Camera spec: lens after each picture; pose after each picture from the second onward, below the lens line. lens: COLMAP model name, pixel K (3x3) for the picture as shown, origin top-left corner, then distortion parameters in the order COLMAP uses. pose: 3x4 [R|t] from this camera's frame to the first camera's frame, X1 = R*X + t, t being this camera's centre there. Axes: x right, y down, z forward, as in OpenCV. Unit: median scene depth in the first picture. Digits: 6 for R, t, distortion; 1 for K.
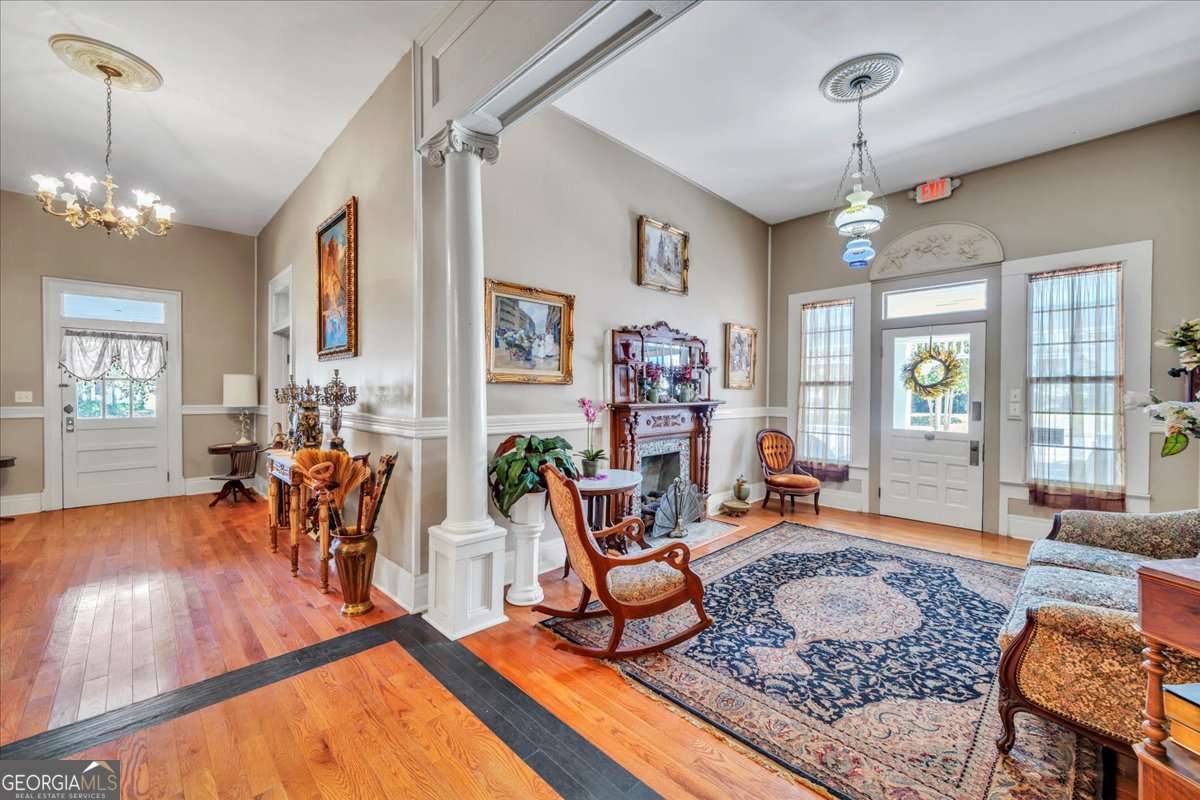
lens RADIAL K [[486.2, 0, 599.0], [0, 486.2, 398.6], [0, 0, 1]] dist [-0.000882, 0.001141]
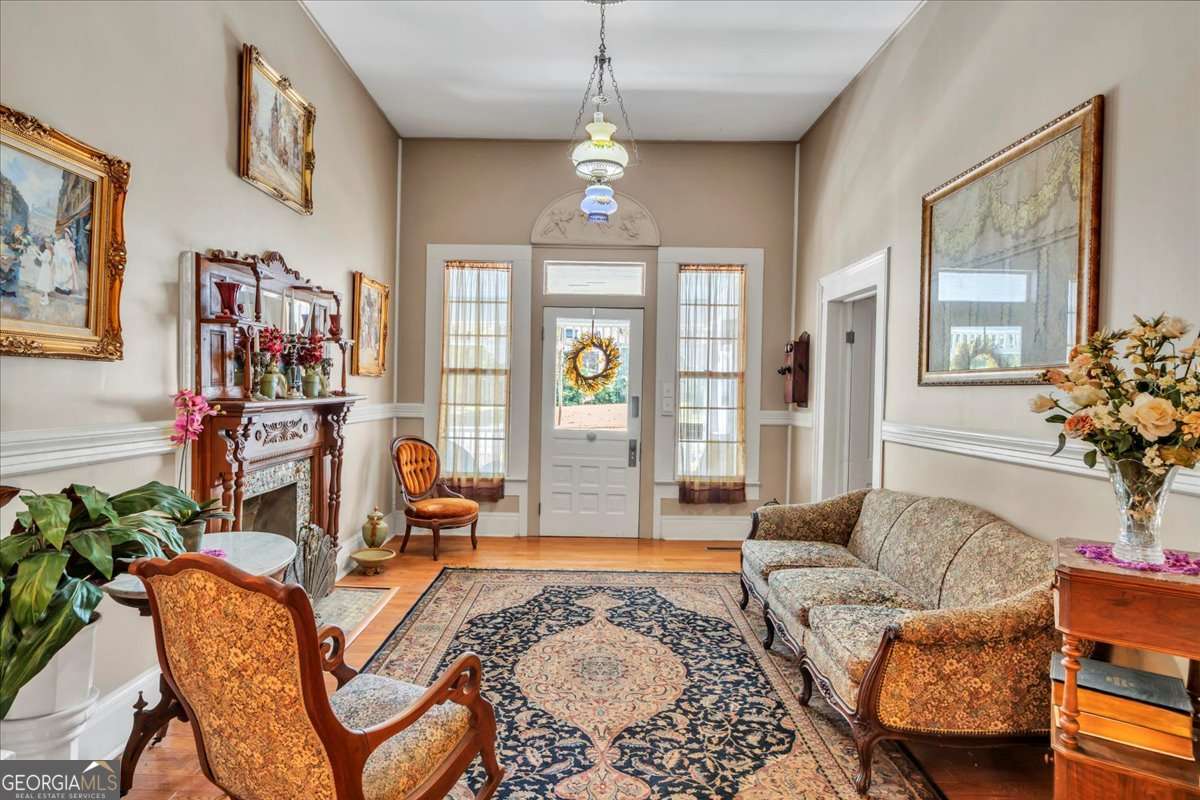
lens RADIAL K [[649.1, 0, 598.8], [0, 649.1, 398.0], [0, 0, 1]] dist [0.003406, 0.001162]
pose [[0.693739, -0.002123, 0.720224, -0.162427], [-0.008695, 0.999898, 0.011323, -0.004305], [-0.720174, -0.014117, 0.693649, 0.234480]]
